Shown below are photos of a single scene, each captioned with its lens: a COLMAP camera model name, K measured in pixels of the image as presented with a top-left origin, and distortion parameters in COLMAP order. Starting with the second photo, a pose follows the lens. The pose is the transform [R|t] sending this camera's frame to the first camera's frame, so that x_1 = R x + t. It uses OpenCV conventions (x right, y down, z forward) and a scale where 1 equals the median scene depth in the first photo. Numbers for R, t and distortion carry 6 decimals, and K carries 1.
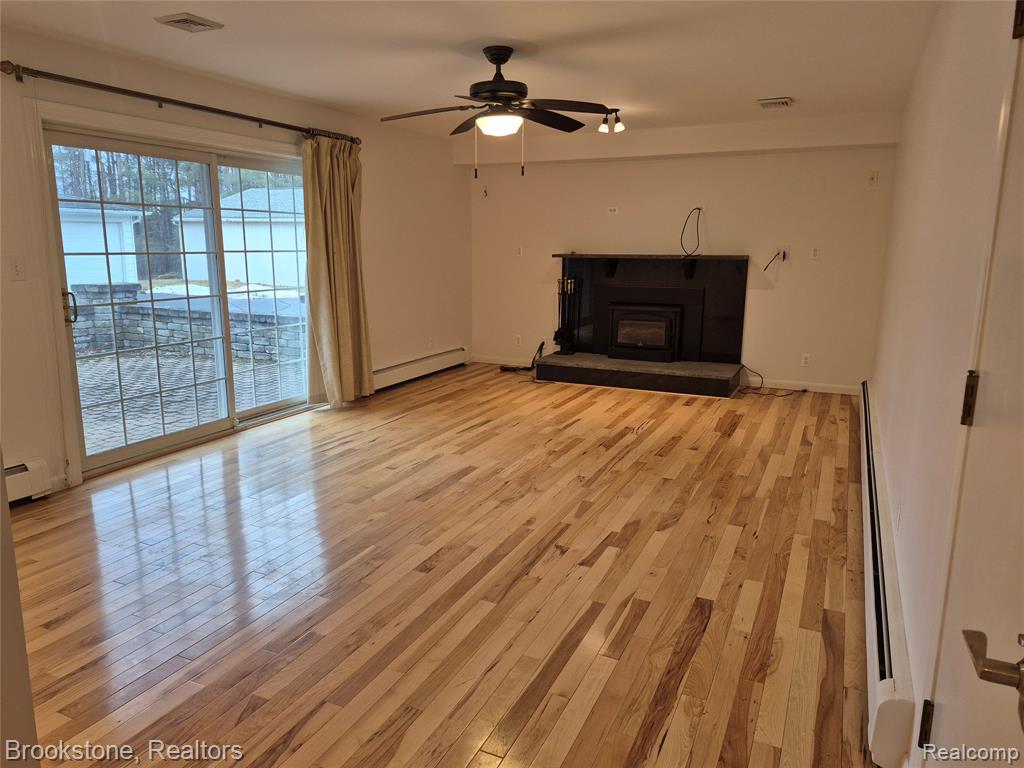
lens RADIAL K [[678.3, 0, 511.3], [0, 678.3, 369.8], [0, 0, 1]] dist [0.116117, -0.137235]
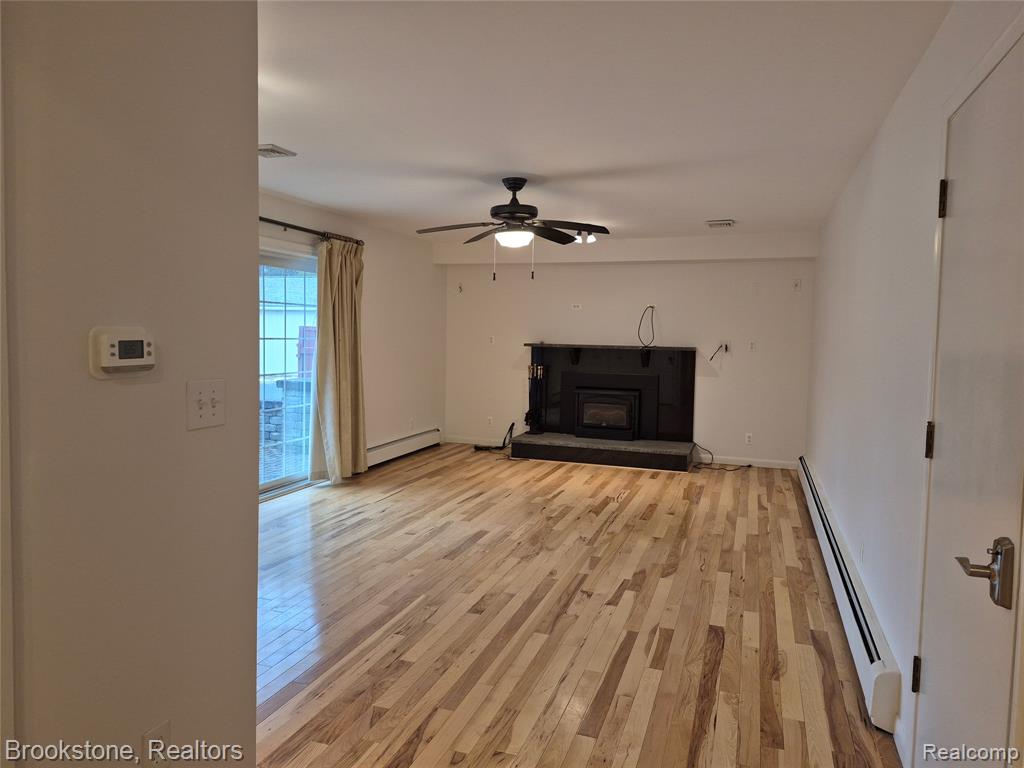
lens RADIAL K [[678.3, 0, 511.3], [0, 678.3, 369.8], [0, 0, 1]] dist [0.116117, -0.137235]
pose [[0.993800, 0.007670, 0.110918, -0.147522], [0.006671, 0.991706, -0.128352, 0.026379], [-0.110983, 0.128297, 0.985506, -0.147815]]
